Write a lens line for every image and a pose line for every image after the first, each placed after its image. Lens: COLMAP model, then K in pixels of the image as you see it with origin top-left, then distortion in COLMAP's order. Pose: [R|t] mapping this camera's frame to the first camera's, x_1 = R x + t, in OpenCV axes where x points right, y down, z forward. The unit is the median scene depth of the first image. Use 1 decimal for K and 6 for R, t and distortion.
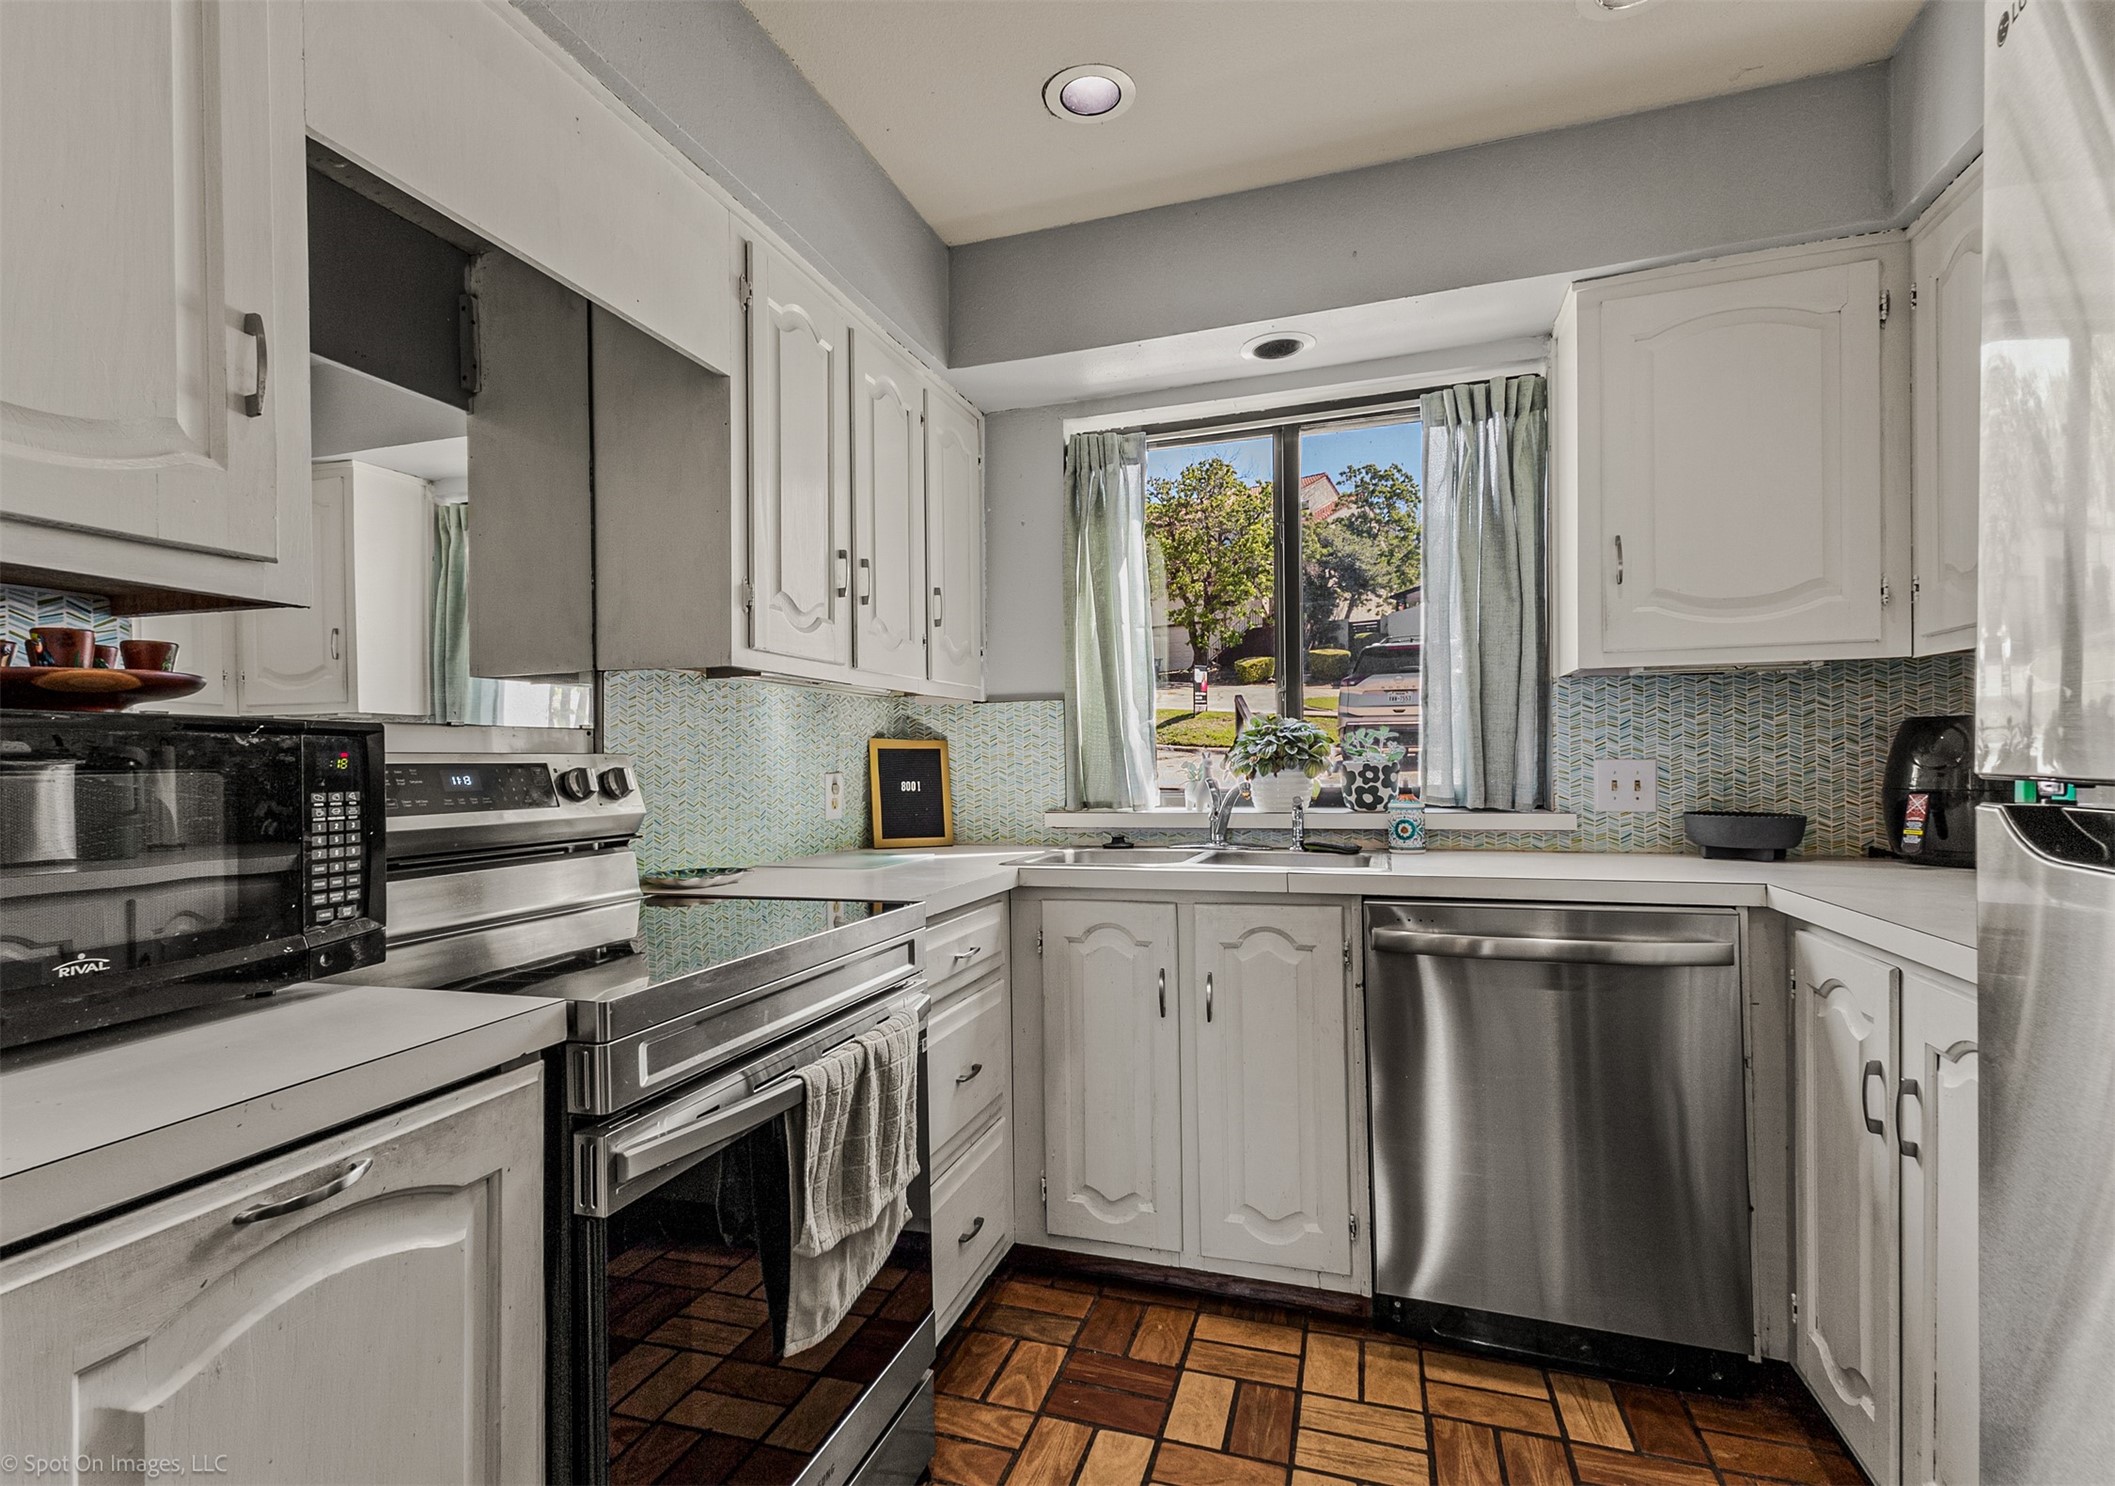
lens RADIAL K [[972.6, 0, 1053.4], [0, 972.6, 754.3], [0, 0, 1]] dist [0.006726, 0.000303]
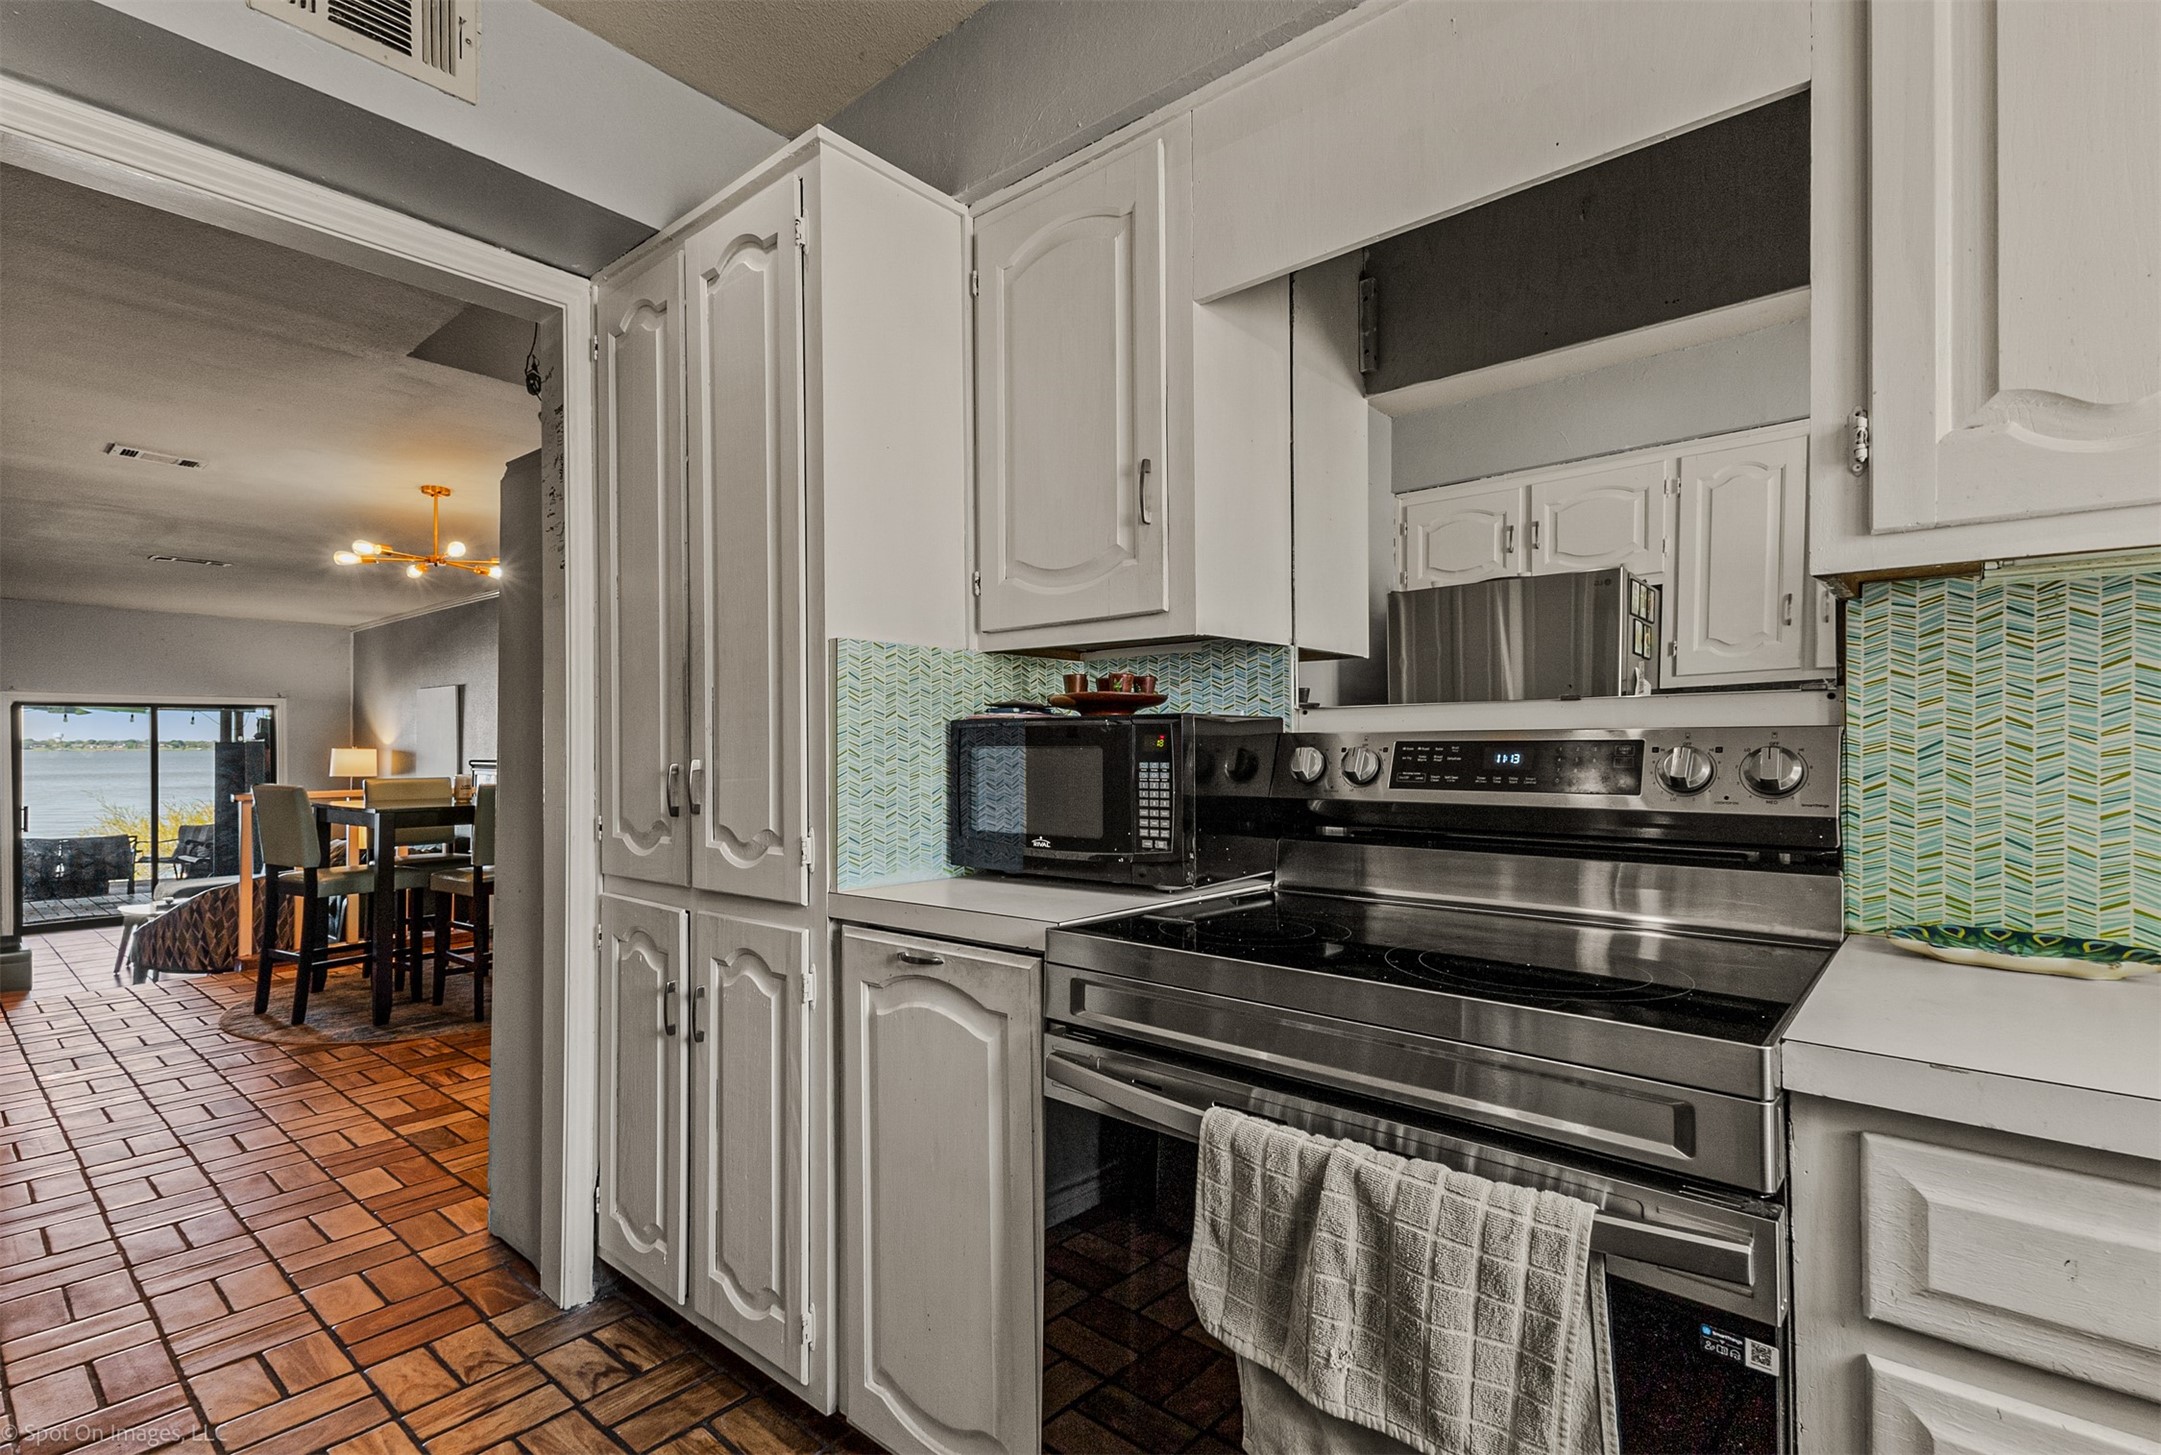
lens RADIAL K [[988.1, 0, 1075.7], [0, 988.1, 736.0], [0, 0, 1]] dist [0.002215, -0.000568]
pose [[-0.360026, 0.002185, -0.932940, 0.712031], [0.013645, 0.999903, -0.002924, 0.001596], [0.932842, -0.013782, -0.360021, 1.442138]]
